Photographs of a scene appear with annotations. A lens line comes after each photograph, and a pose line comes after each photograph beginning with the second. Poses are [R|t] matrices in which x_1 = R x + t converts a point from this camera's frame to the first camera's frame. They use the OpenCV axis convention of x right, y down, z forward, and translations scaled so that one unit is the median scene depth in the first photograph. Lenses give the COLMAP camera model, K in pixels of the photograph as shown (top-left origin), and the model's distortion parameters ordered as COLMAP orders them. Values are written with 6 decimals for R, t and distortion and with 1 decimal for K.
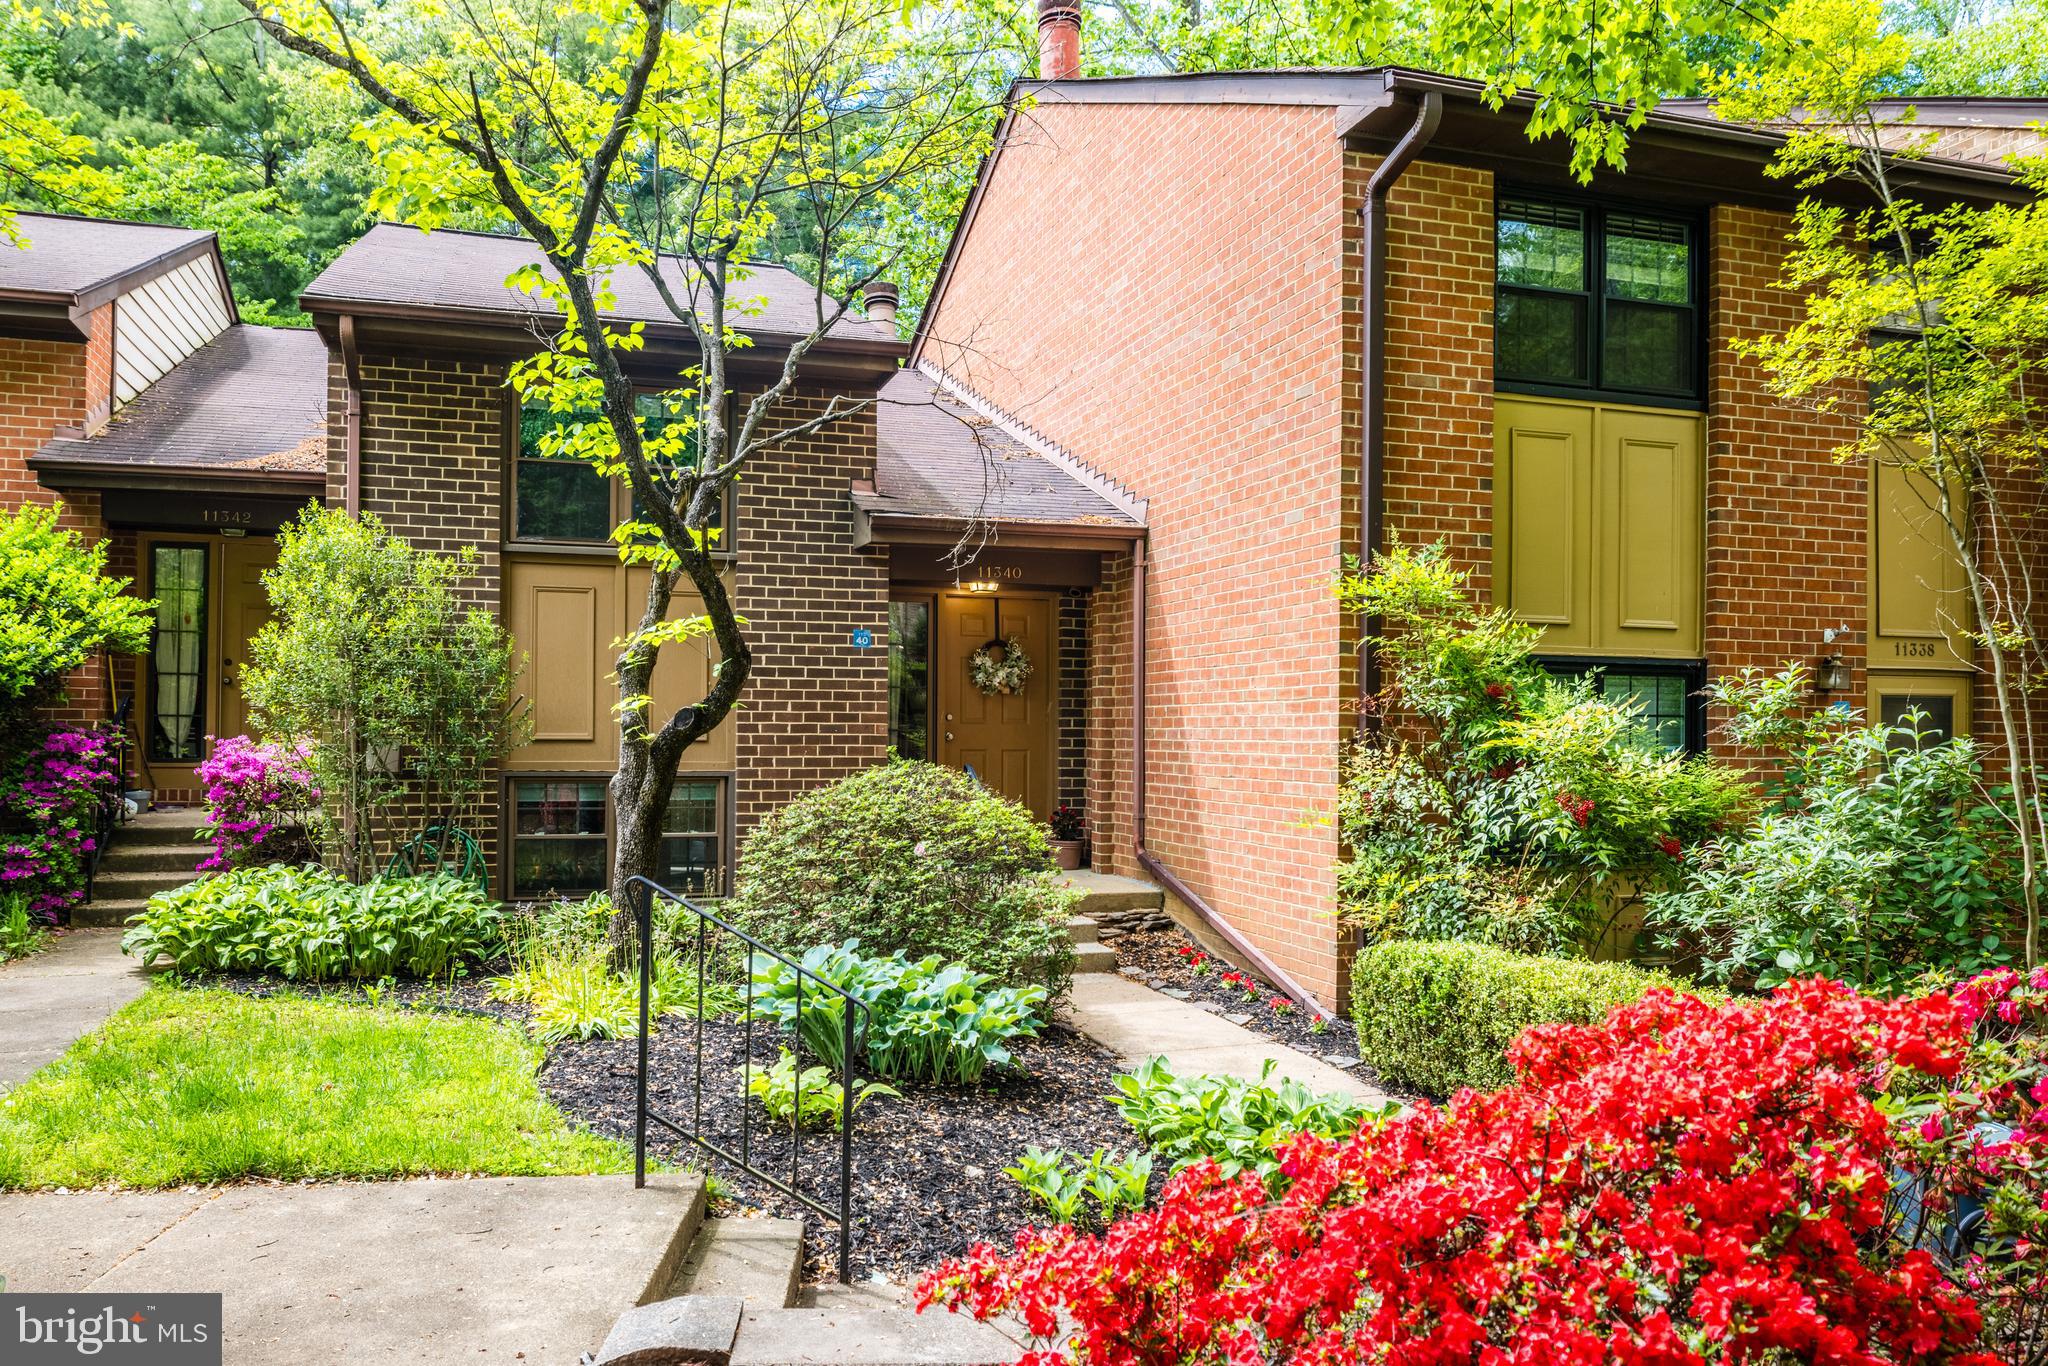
lens RADIAL K [[1228.5, 0, 883.1], [0, 1228.5, 748.6], [0, 0, 1]] dist [0.002513, -0.000432]
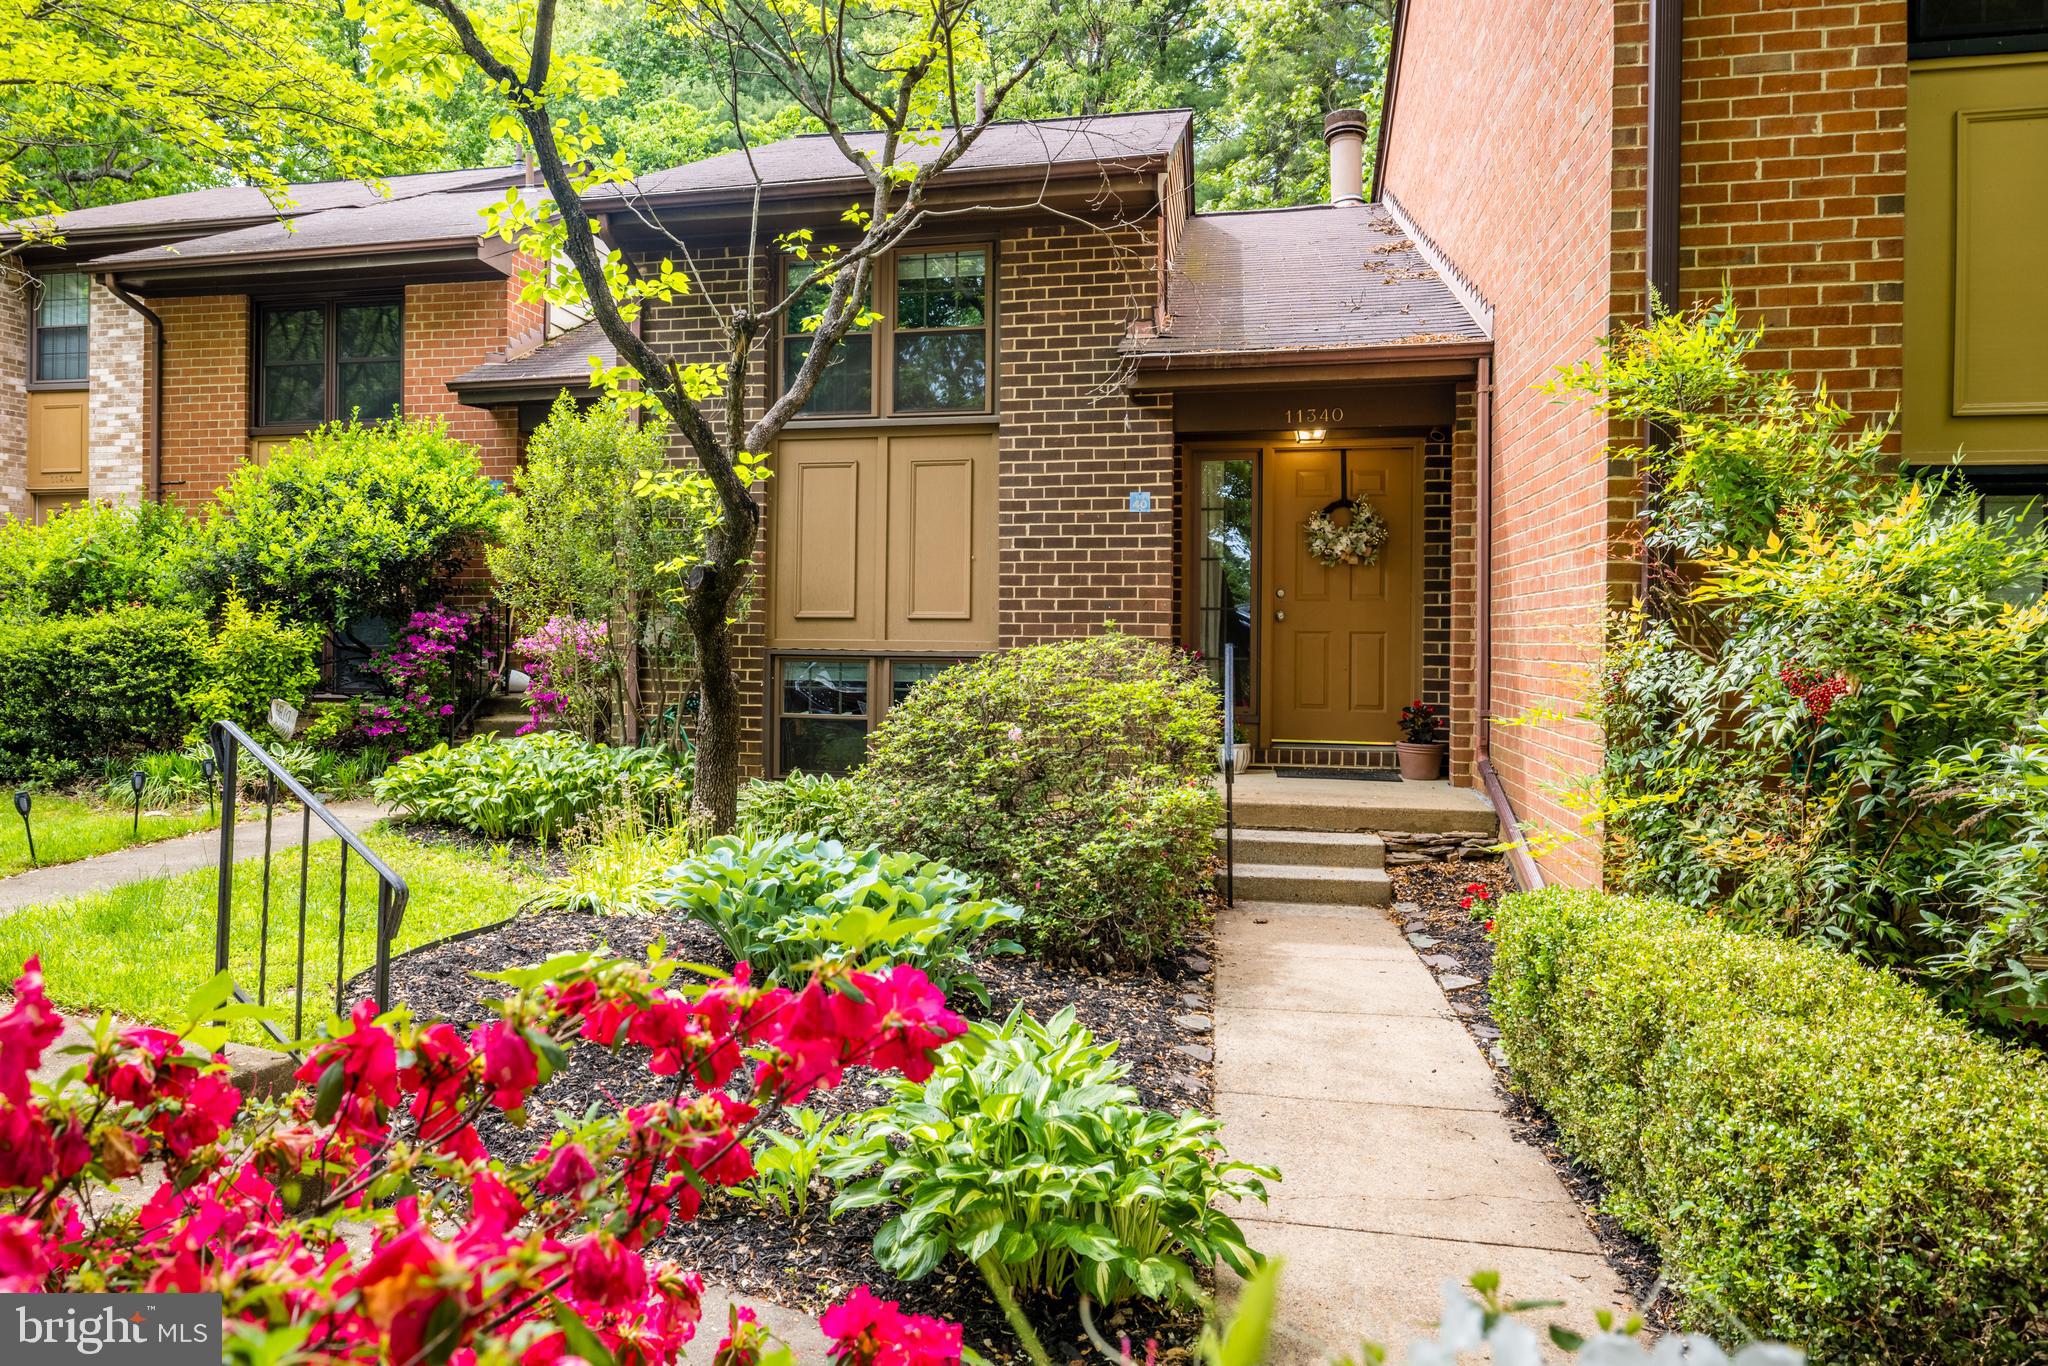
lens RADIAL K [[1242.1, 0, 871.5], [0, 1242.1, 645.8], [0, 0, 1]] dist [-0.001927, 0.002624]
pose [[0.898212, 0.006145, -0.439520, 0.209538], [-0.006670, 0.999978, 0.000350, 0.014611], [0.439513, 0.002617, 0.898233, 0.124862]]
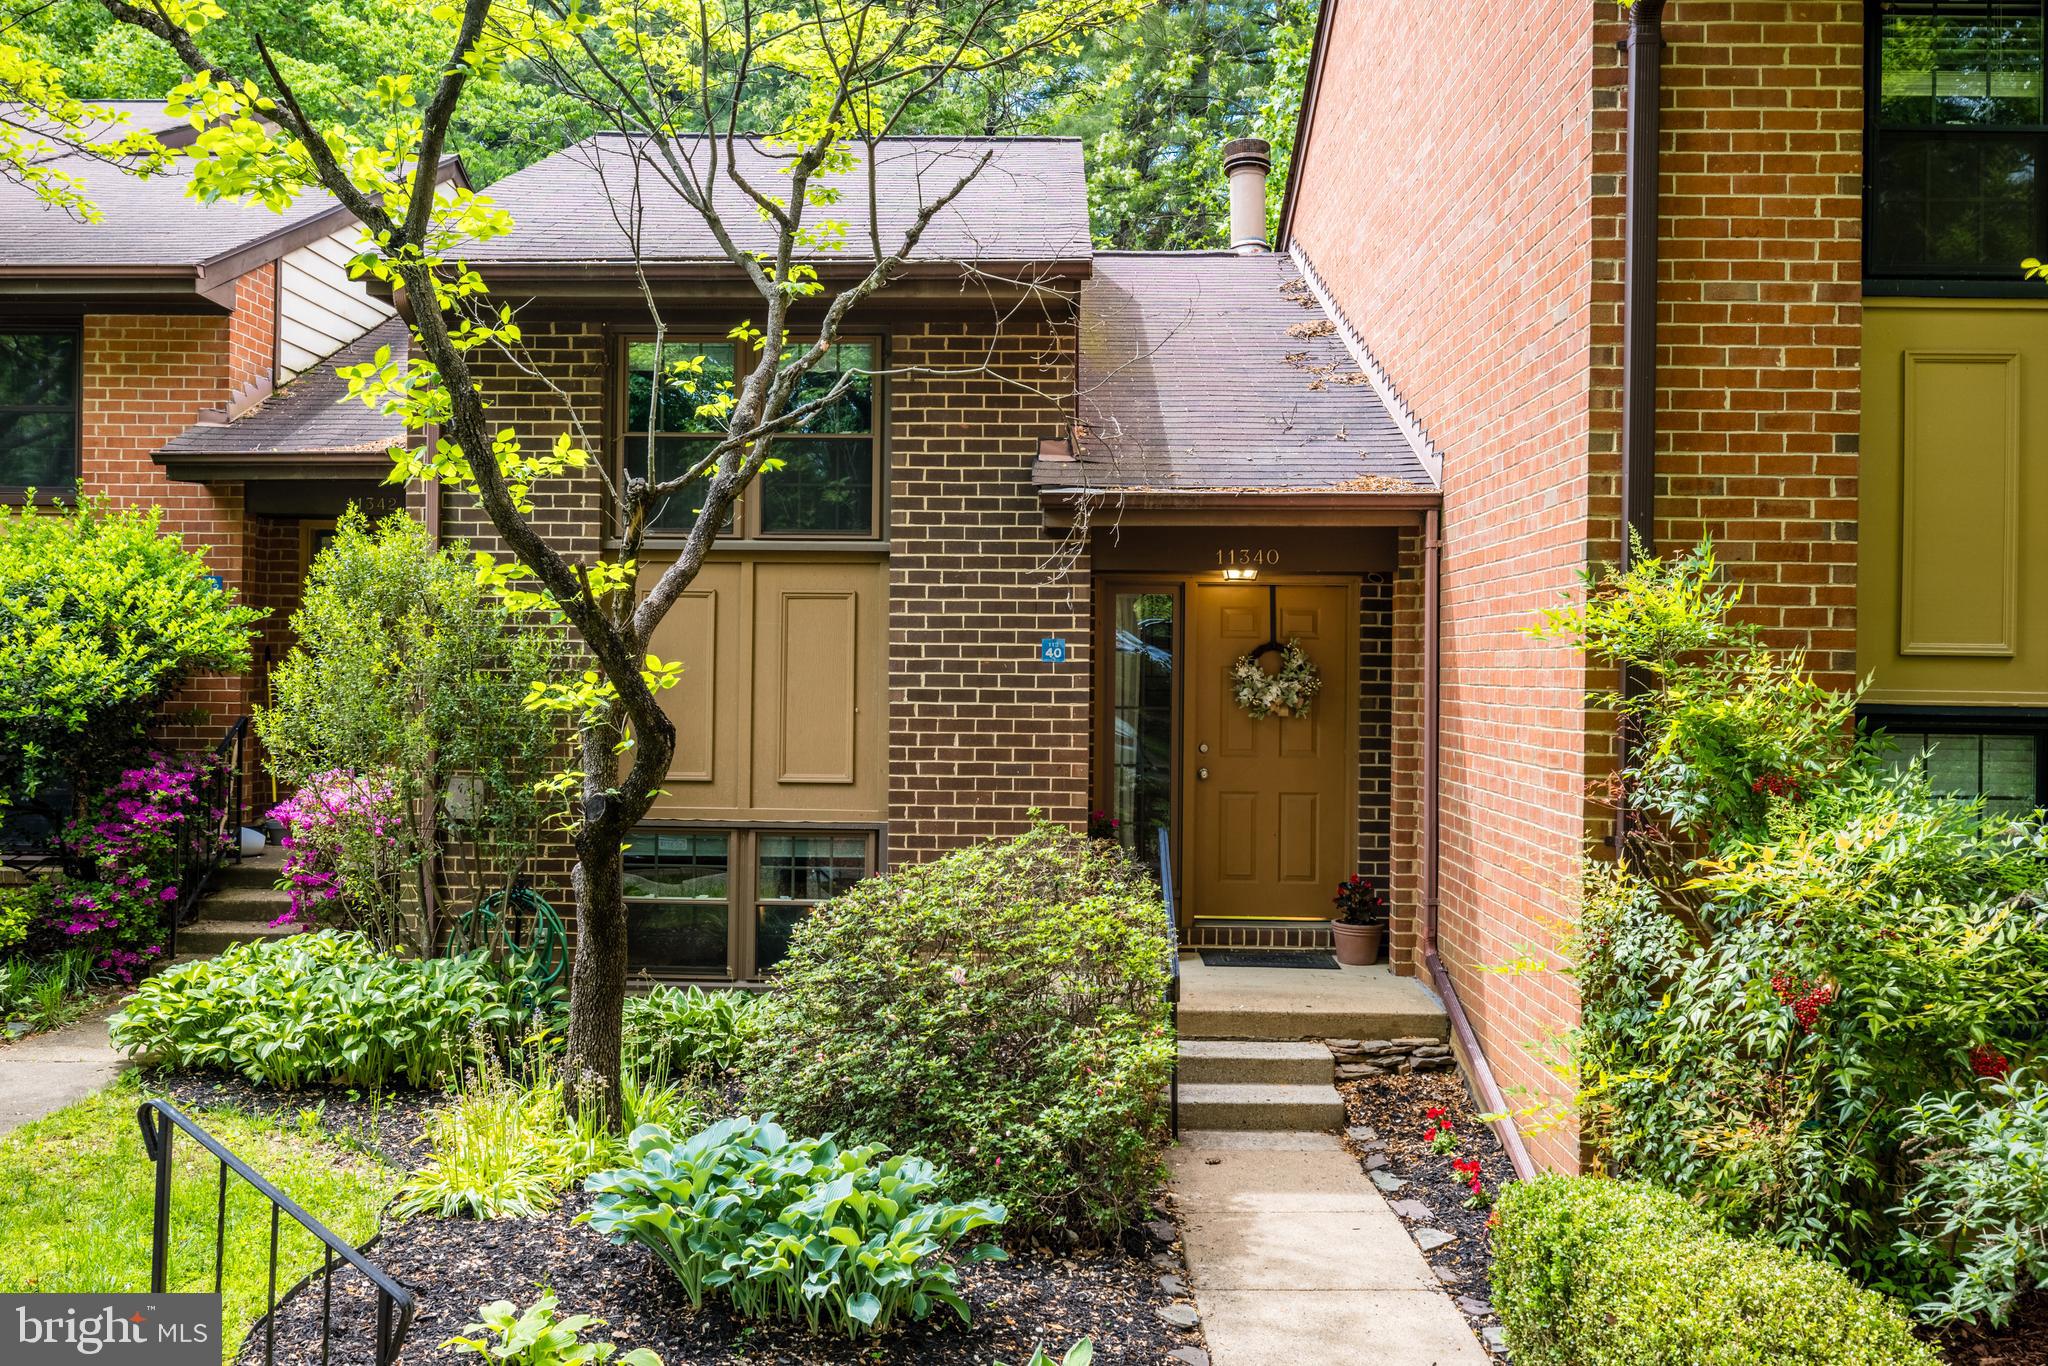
lens RADIAL K [[1565.8, 0, 931.2], [0, 1565.8, 725.4], [0, 0, 1]] dist [-0.002587, 0.007128]
pose [[0.963001, 0.007495, -0.269394, 0.176830], [-0.007697, 0.999970, 0.000306, -0.045074], [0.269388, 0.001778, 0.963030, 0.057706]]
